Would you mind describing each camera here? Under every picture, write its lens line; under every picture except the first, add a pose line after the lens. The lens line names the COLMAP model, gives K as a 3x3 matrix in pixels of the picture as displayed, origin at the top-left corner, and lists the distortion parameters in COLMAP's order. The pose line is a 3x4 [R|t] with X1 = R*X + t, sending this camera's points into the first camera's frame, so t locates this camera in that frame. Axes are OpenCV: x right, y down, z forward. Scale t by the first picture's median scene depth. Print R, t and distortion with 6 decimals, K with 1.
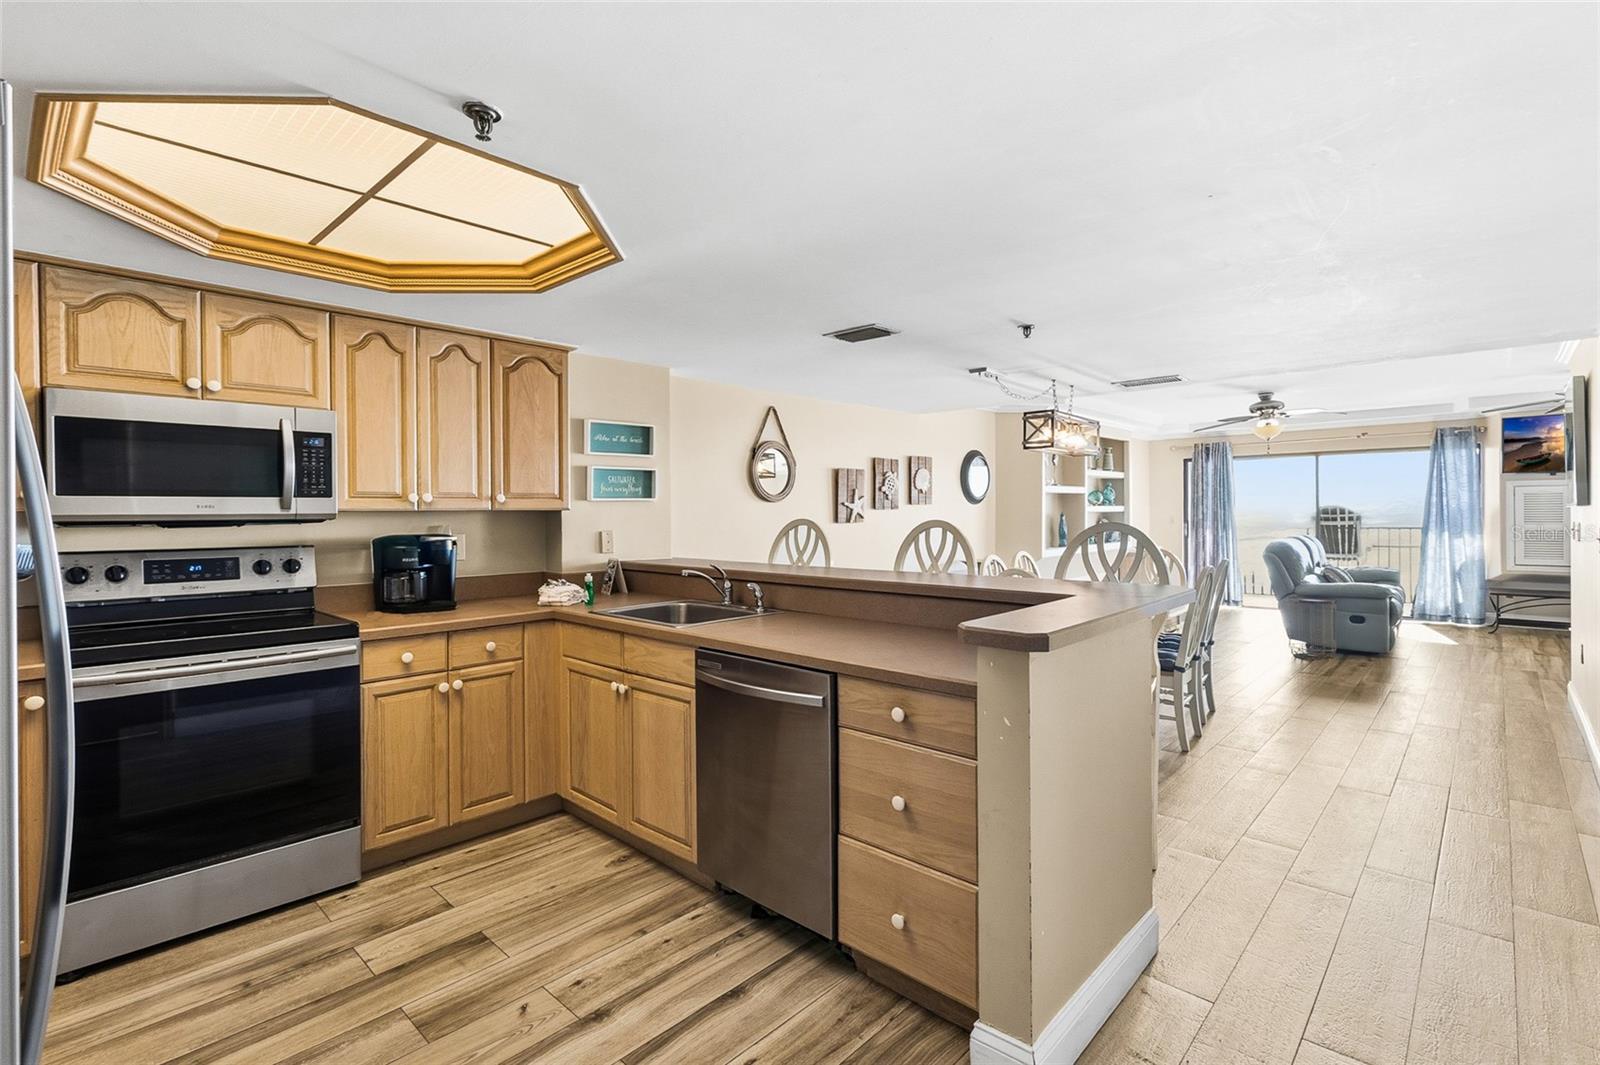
lens RADIAL K [[736.5, 0, 824.6], [0, 736.5, 515.6], [0, 0, 1]] dist [0.001723, 0.000056]
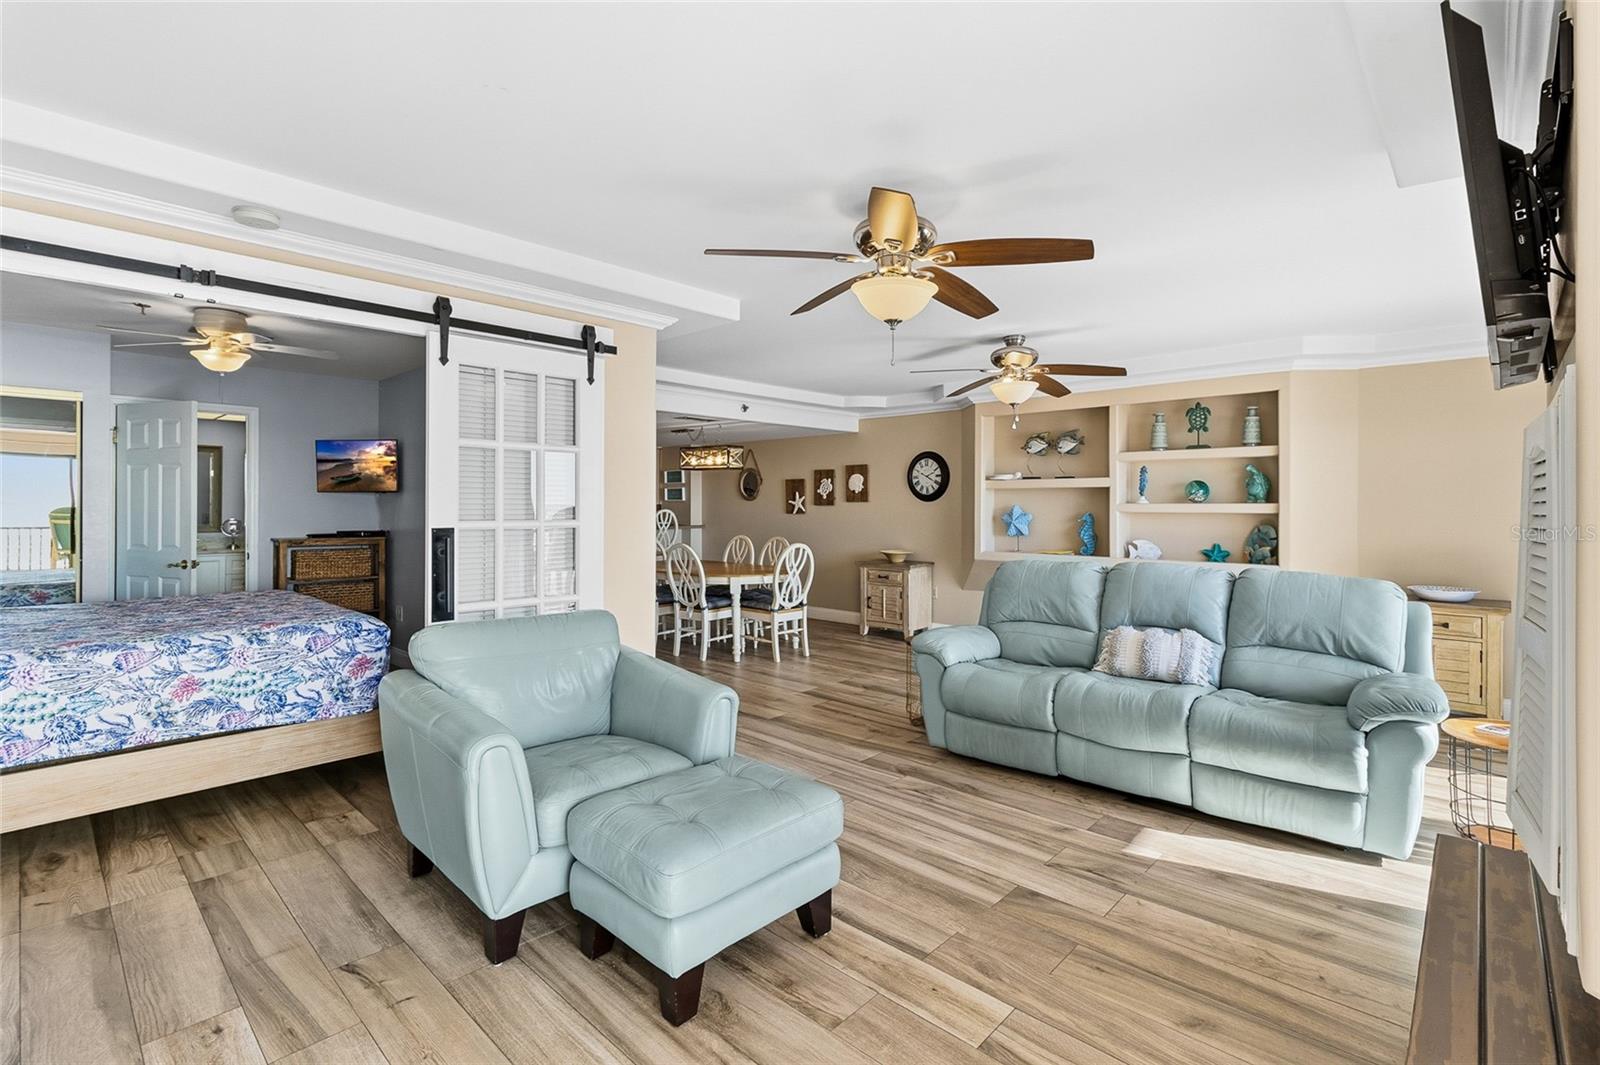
lens RADIAL K [[749.3, 0, 839.6], [0, 749.3, 511.5], [0, 0, 1]] dist [0.000800, -0.000067]
pose [[0.019266, 0.016881, -0.999672, 2.406595], [-0.009959, 0.999811, 0.016691, -0.033115], [0.999765, 0.009634, 0.019430, 1.582926]]
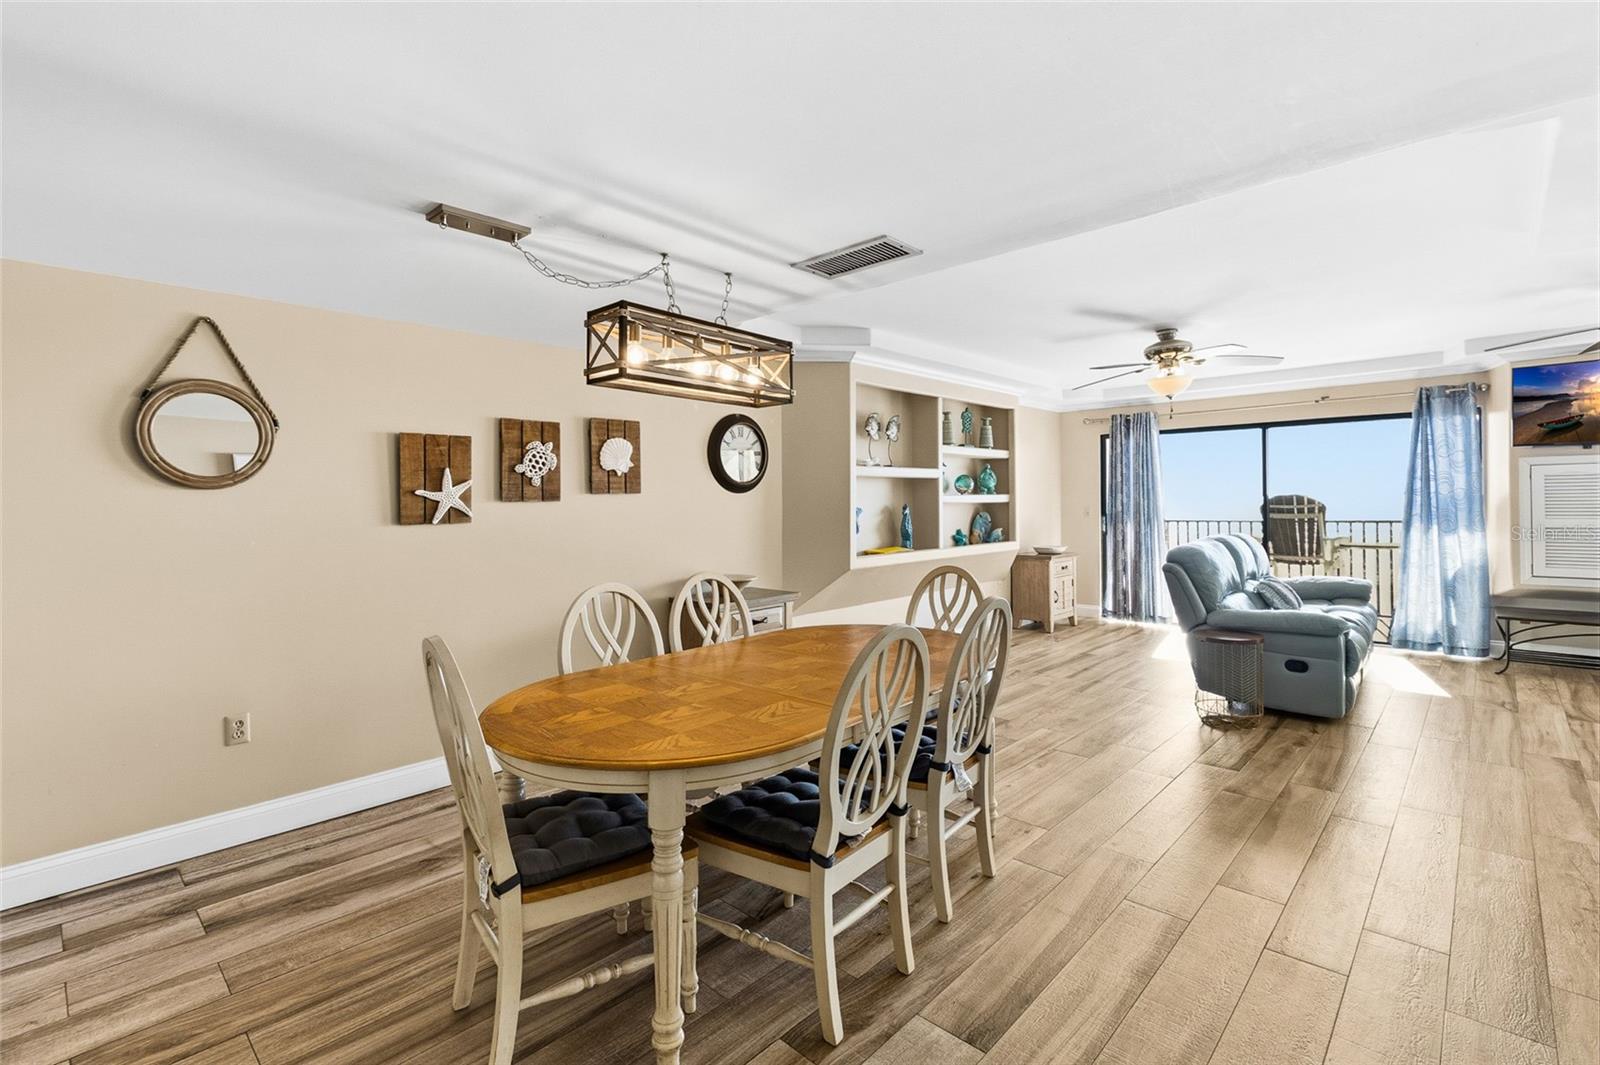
lens RADIAL K [[726.8, 0, 816.2], [0, 726.8, 500.7], [0, 0, 1]] dist [-0.000586, -0.000397]
pose [[0.999931, -0.002935, -0.011360, 0.528362], [0.002863, 0.999976, -0.006376, -0.006214], [0.011379, 0.006343, 0.999915, 0.605954]]
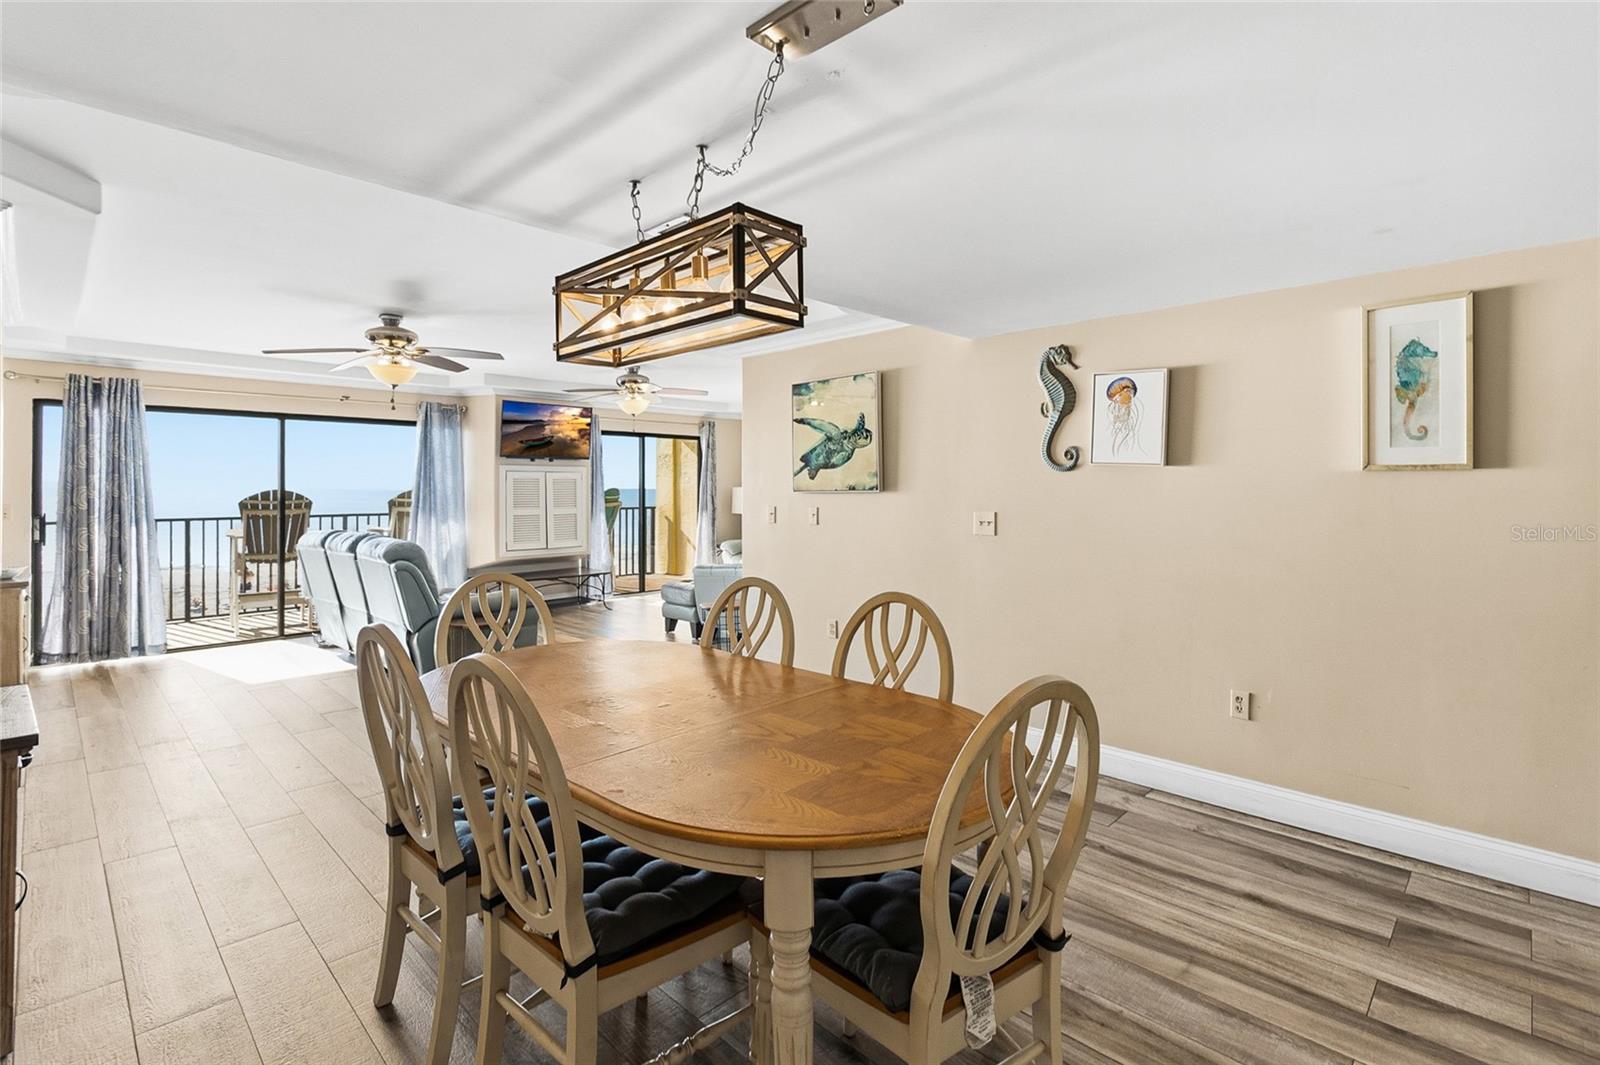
lens RADIAL K [[746.6, 0, 796.2], [0, 746.6, 489.5], [0, 0, 1]] dist [-0.001408, -0.000268]
pose [[0.044468, 0.008123, 0.998978, -0.074906], [0.005743, 0.999948, -0.008387, -0.009069], [-0.998994, 0.006110, 0.044419, 1.165219]]
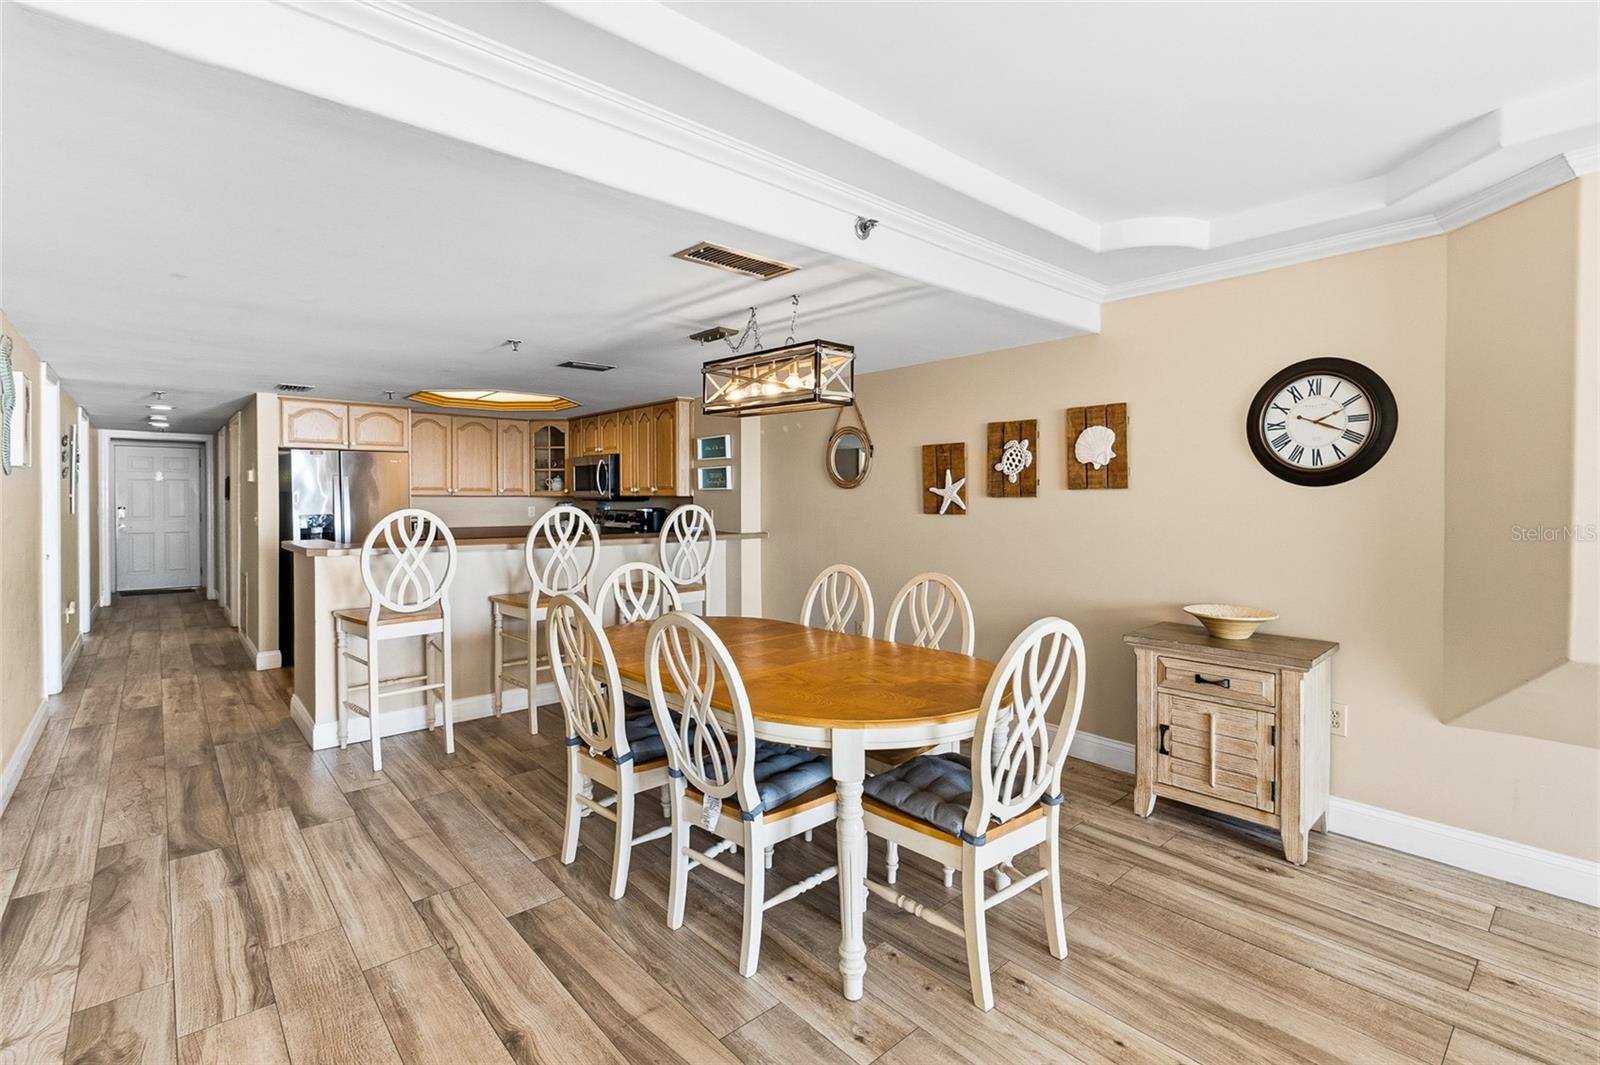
lens RADIAL K [[751.5, 0, 801.9], [0, 751.5, 502.1], [0, 0, 1]] dist [-0.002199, -0.000429]
pose [[-0.121721, 0.013590, -0.992471, 1.241092], [-0.007277, 0.999867, 0.014584, -0.019282], [0.992538, 0.008997, -0.121606, 1.412474]]
